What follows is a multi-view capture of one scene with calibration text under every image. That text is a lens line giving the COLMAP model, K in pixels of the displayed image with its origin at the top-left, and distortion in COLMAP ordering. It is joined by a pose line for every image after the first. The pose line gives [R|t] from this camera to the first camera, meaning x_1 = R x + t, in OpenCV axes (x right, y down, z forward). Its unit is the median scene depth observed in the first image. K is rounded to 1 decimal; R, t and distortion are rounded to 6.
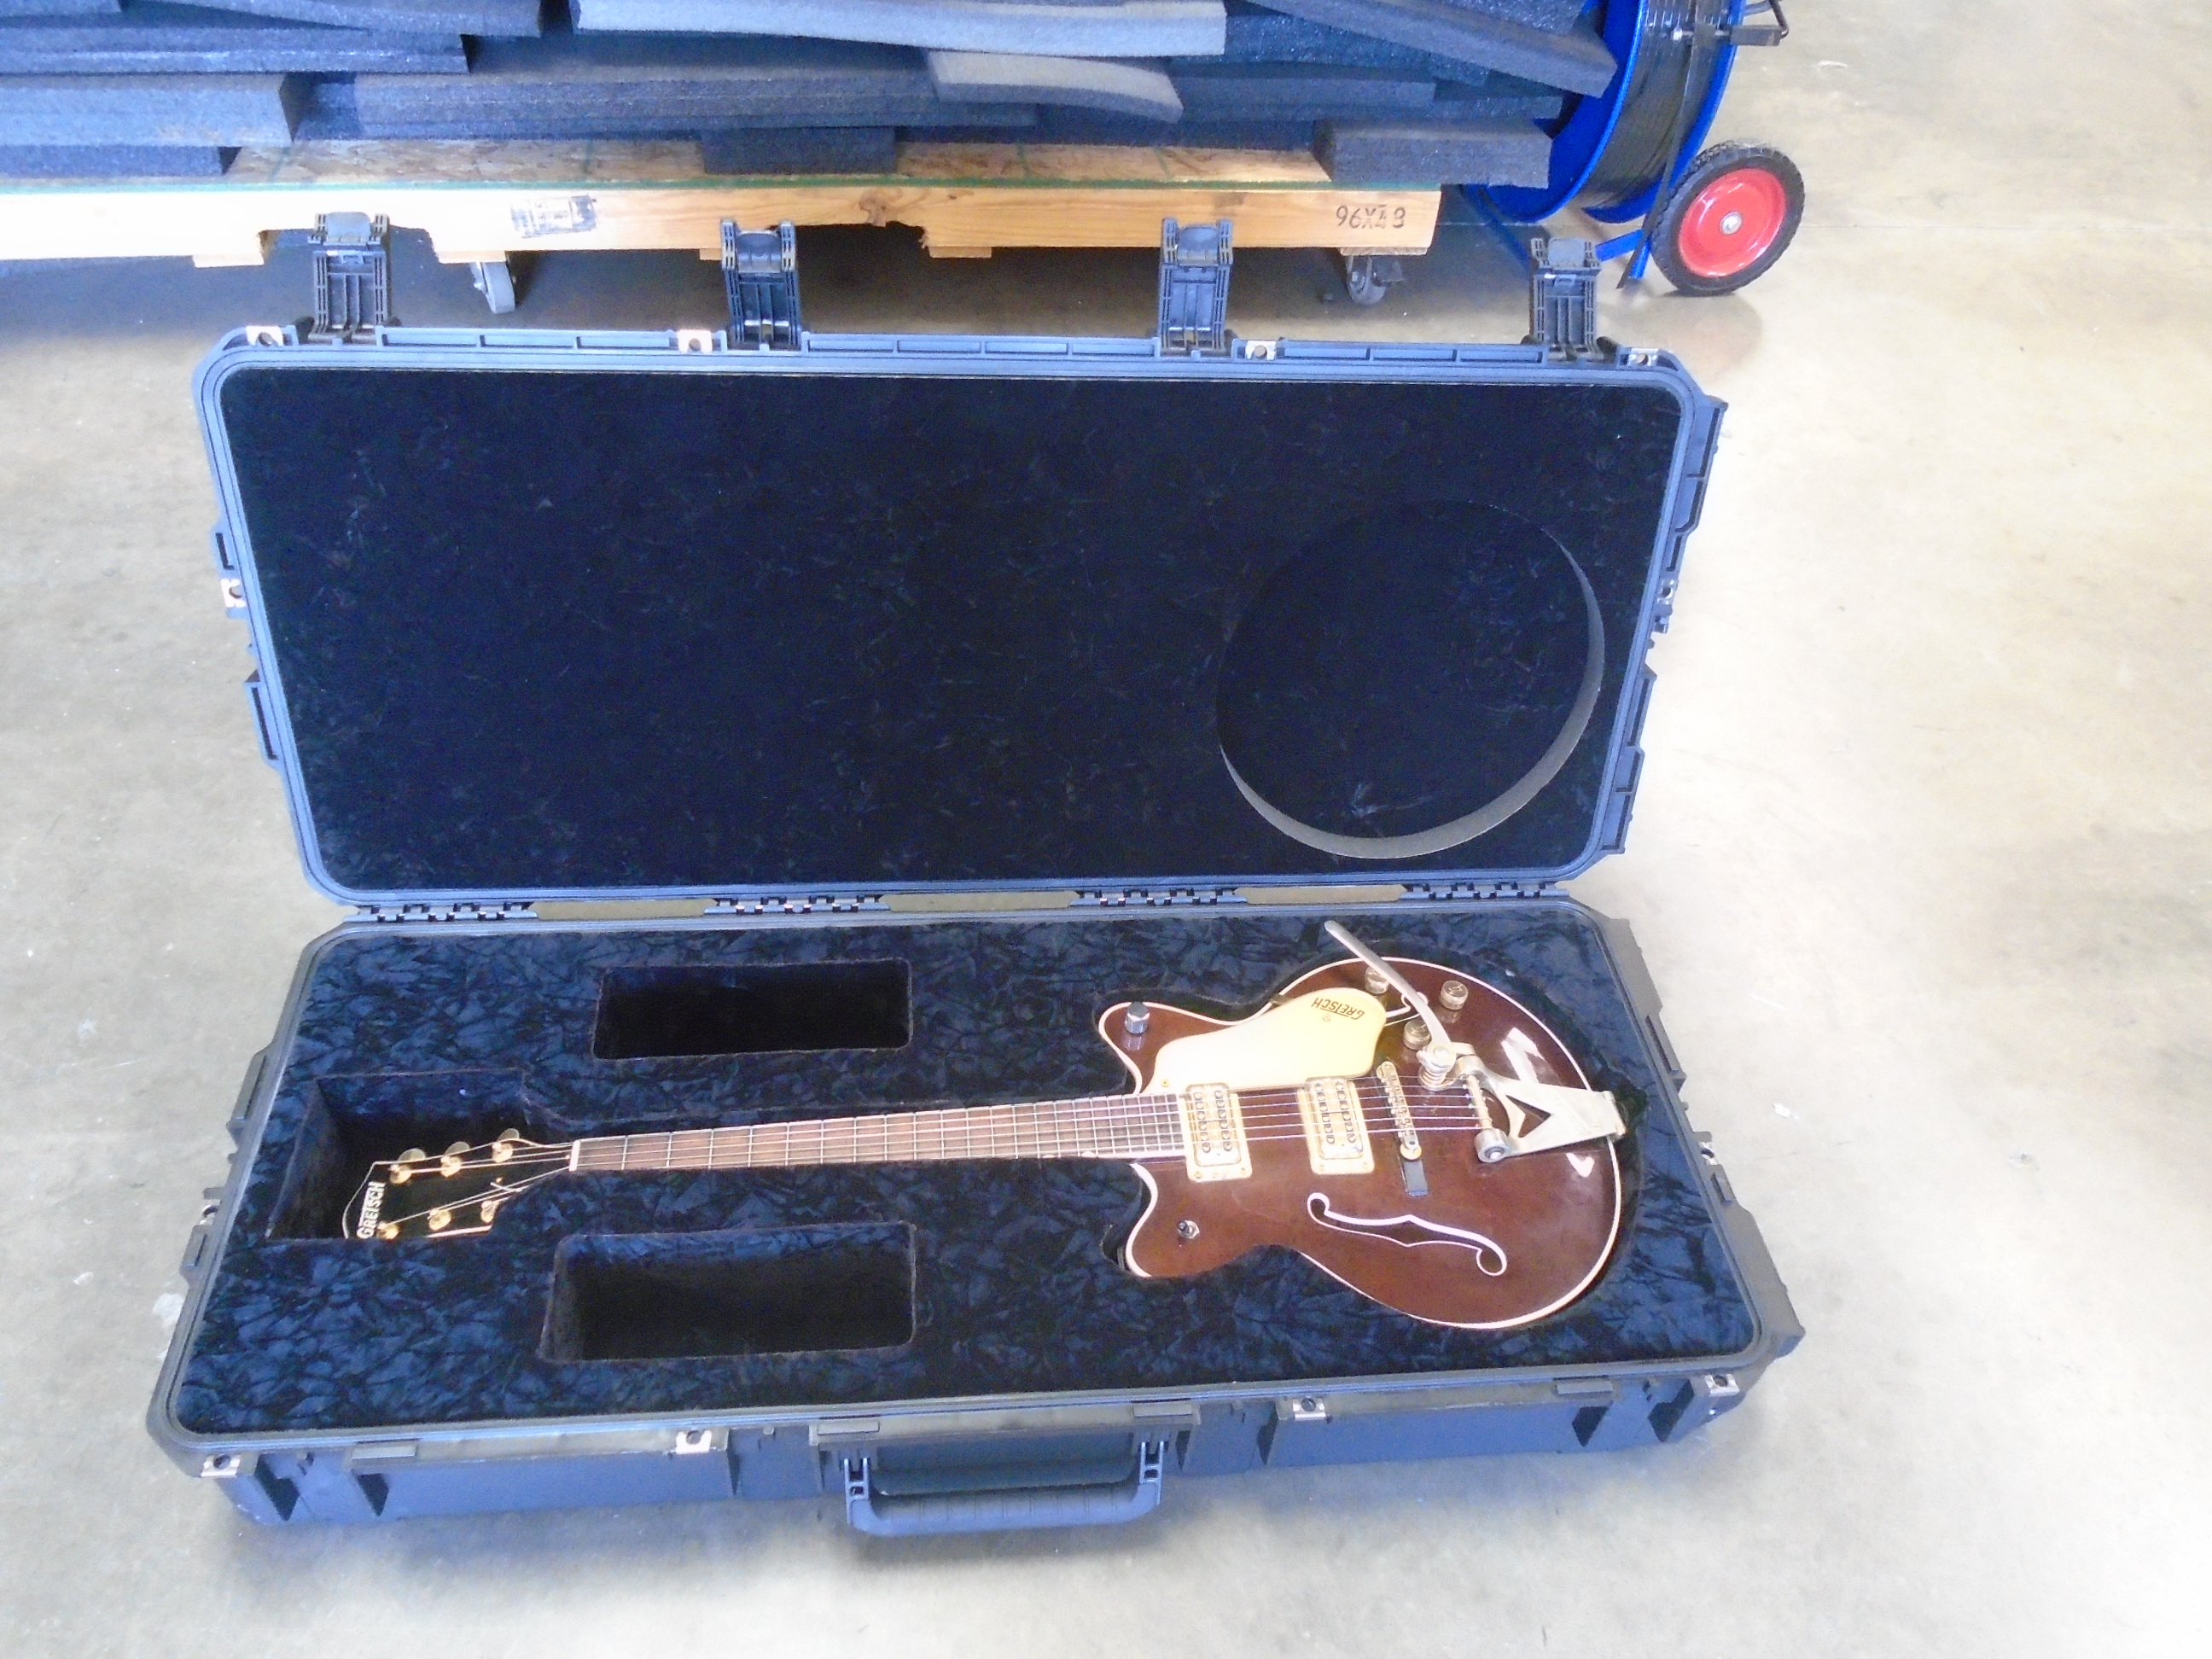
lens RADIAL K [[1684.3, 0, 1104.0], [0, 1684.3, 842.7], [0, 0, 1]] dist [-0.014560, -0.000569]
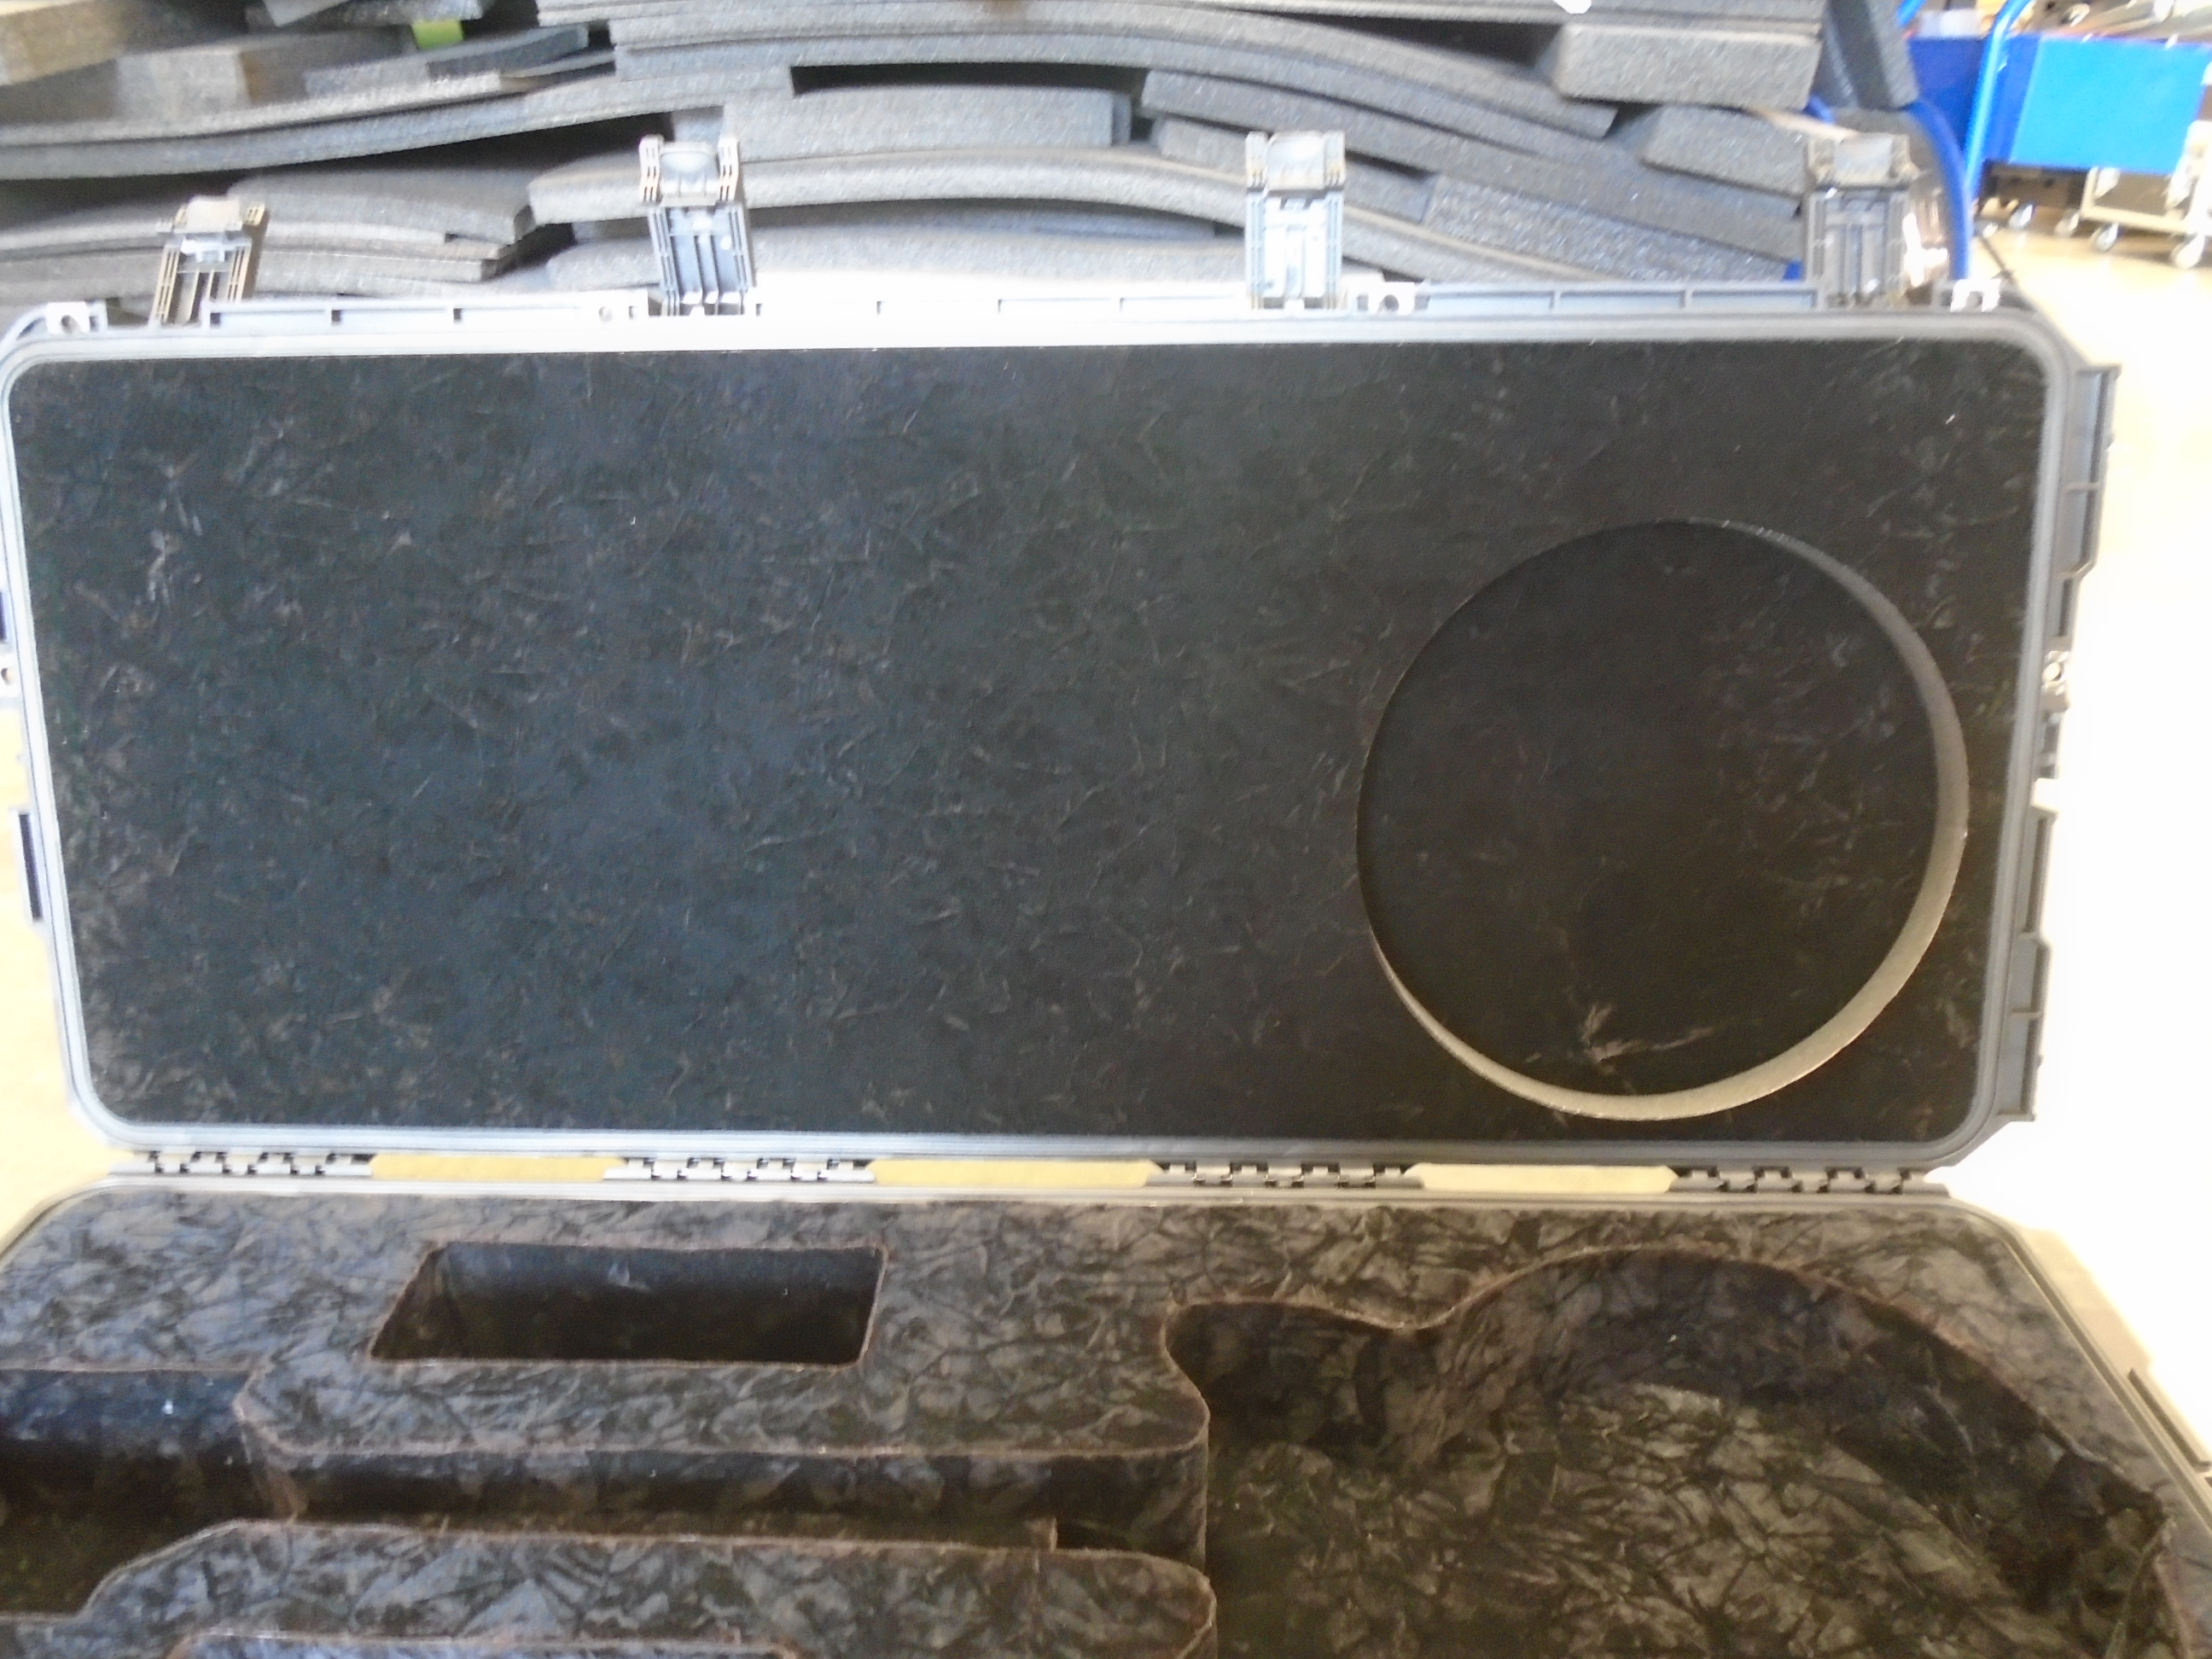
lens RADIAL K [[1684.3, 0, 1096.7], [0, 1684.3, 841.2], [0, 0, 1]] dist [-0.014560, -0.000569]
pose [[0.988494, -0.017771, -0.150212, 0.064235], [-0.033321, 0.943096, -0.330847, 0.134858], [0.147543, 0.332045, 0.931653, 0.360297]]
